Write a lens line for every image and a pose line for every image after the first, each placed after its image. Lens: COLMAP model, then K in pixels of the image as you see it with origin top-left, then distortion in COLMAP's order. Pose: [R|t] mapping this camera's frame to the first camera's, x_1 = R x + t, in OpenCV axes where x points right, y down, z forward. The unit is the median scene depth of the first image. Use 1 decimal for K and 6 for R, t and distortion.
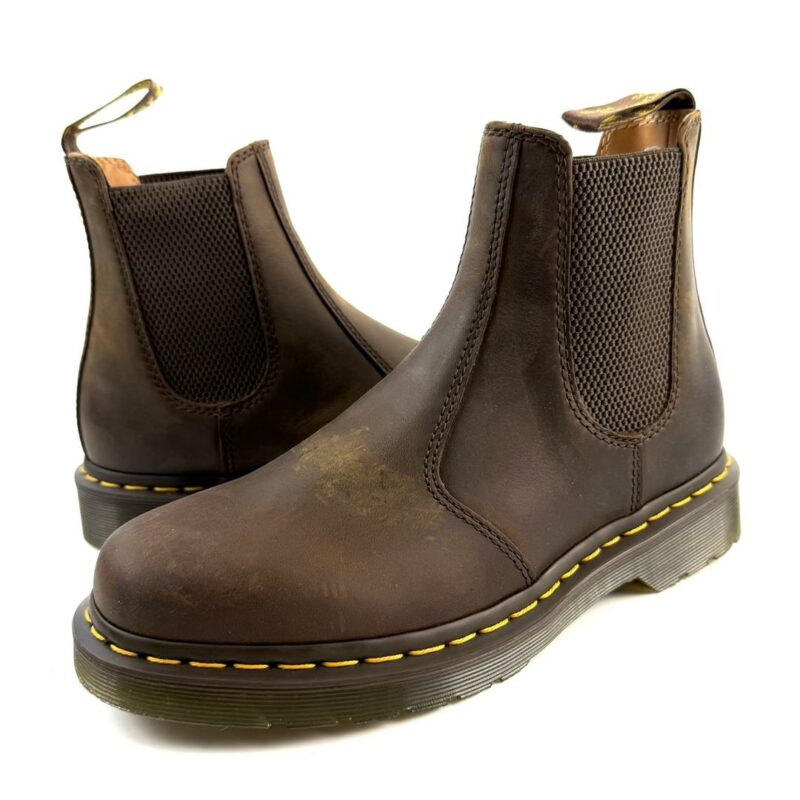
lens RADIAL K [[1072.5, 0, 400.0], [0, 1072.5, 400.0], [0, 0, 1]] dist [0.162550, -0.043911]
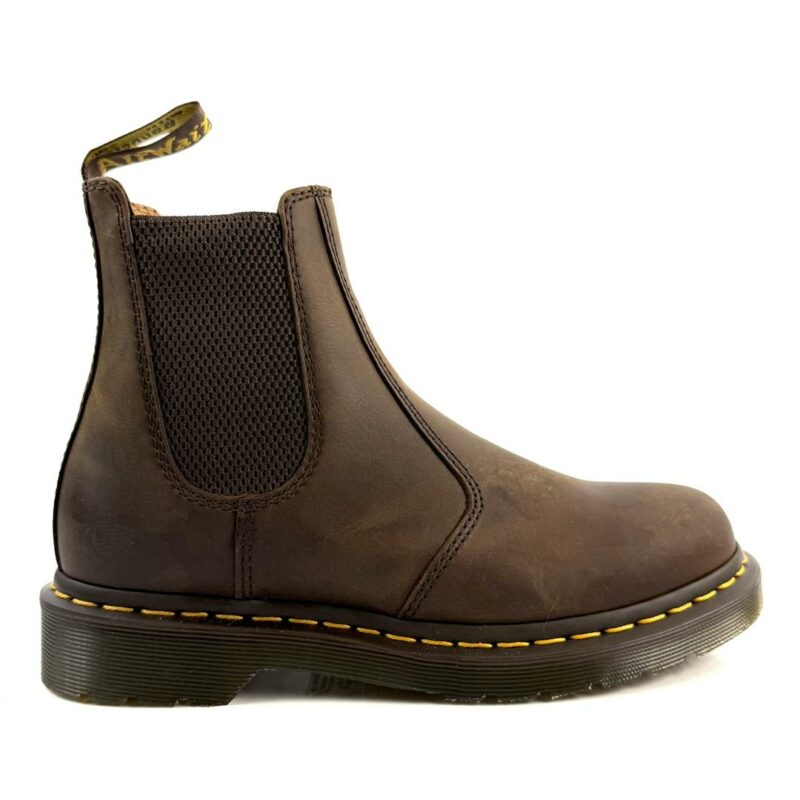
lens RADIAL K [[1017.4, 0, 400.0], [0, 1017.4, 400.0], [0, 0, 1]] dist [0.159355, -0.000983]
pose [[0.998430, 0.055234, -0.009338, -0.053457], [-0.055869, 0.969694, -0.237850, 0.105817], [-0.004082, 0.237999, 0.971257, 0.283786]]
